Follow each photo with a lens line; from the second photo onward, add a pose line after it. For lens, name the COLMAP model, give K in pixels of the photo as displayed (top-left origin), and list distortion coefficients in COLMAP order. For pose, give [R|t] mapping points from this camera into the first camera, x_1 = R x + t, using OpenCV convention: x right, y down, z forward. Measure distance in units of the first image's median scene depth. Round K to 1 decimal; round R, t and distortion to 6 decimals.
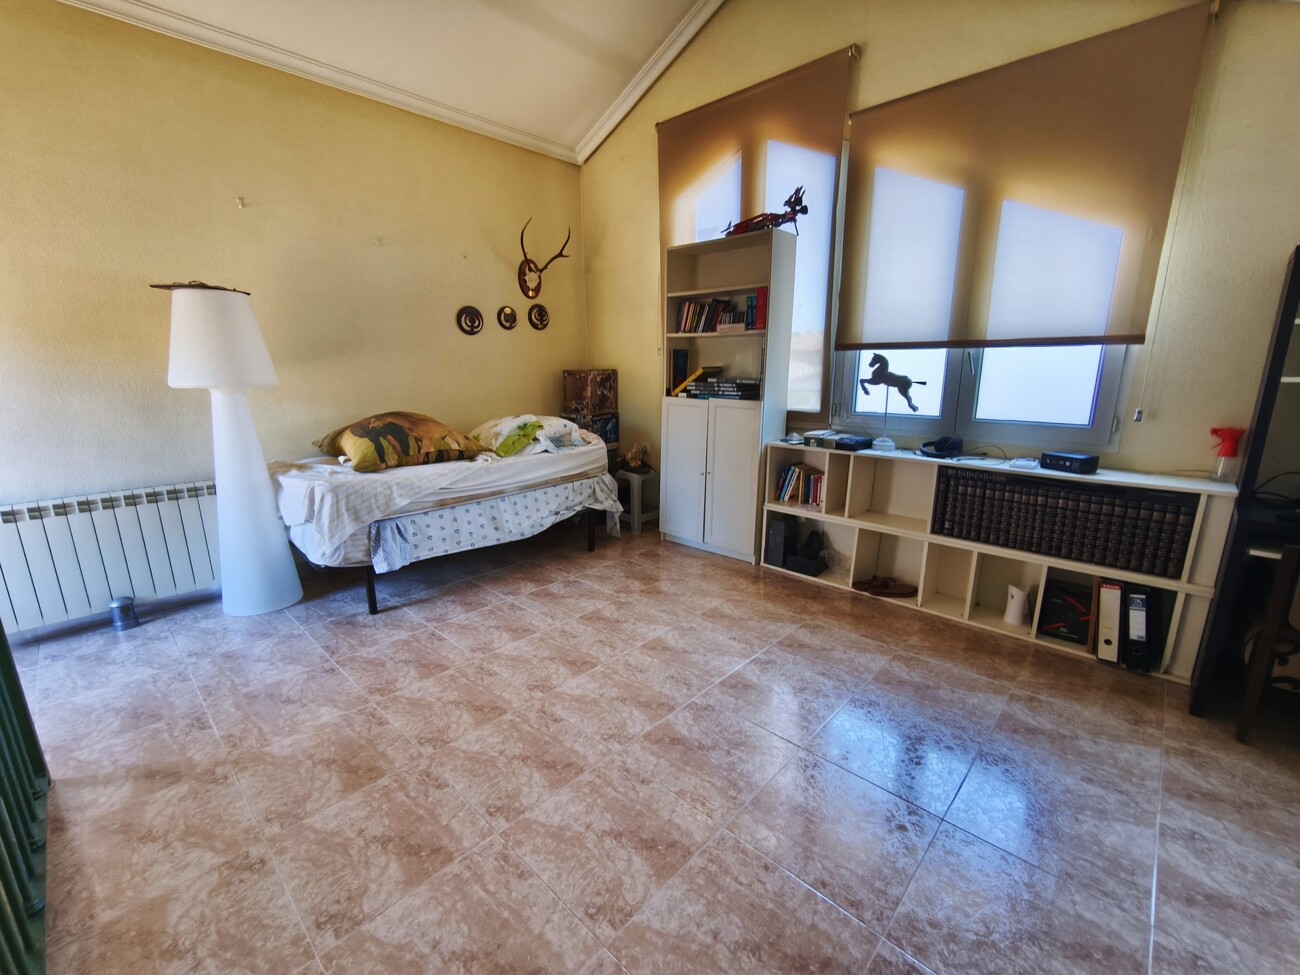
lens RADIAL K [[549.1, 0, 650.0], [0, 549.1, 487.5], [0, 0, 1]] dist [0.001848, 0.000212]
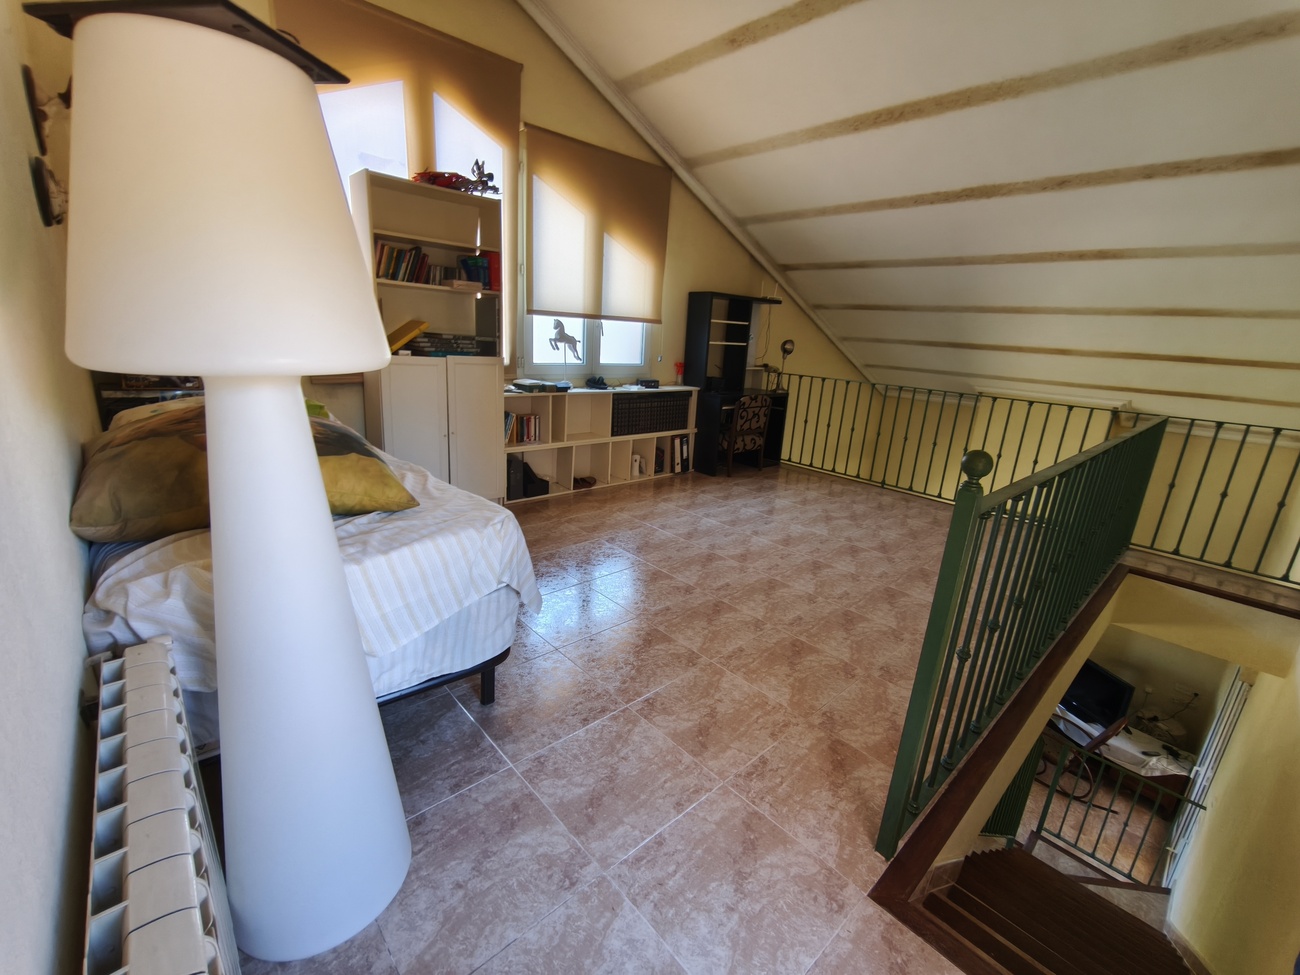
lens RADIAL K [[552.3, 0, 648.2], [0, 552.3, 494.0], [0, 0, 1]] dist [-0.000385, -0.000006]
pose [[0.076726, -0.267819, 0.960409, -1.105851], [0.163765, 0.953552, 0.252824, -0.151077], [-0.983511, 0.137883, 0.117022, 0.730226]]
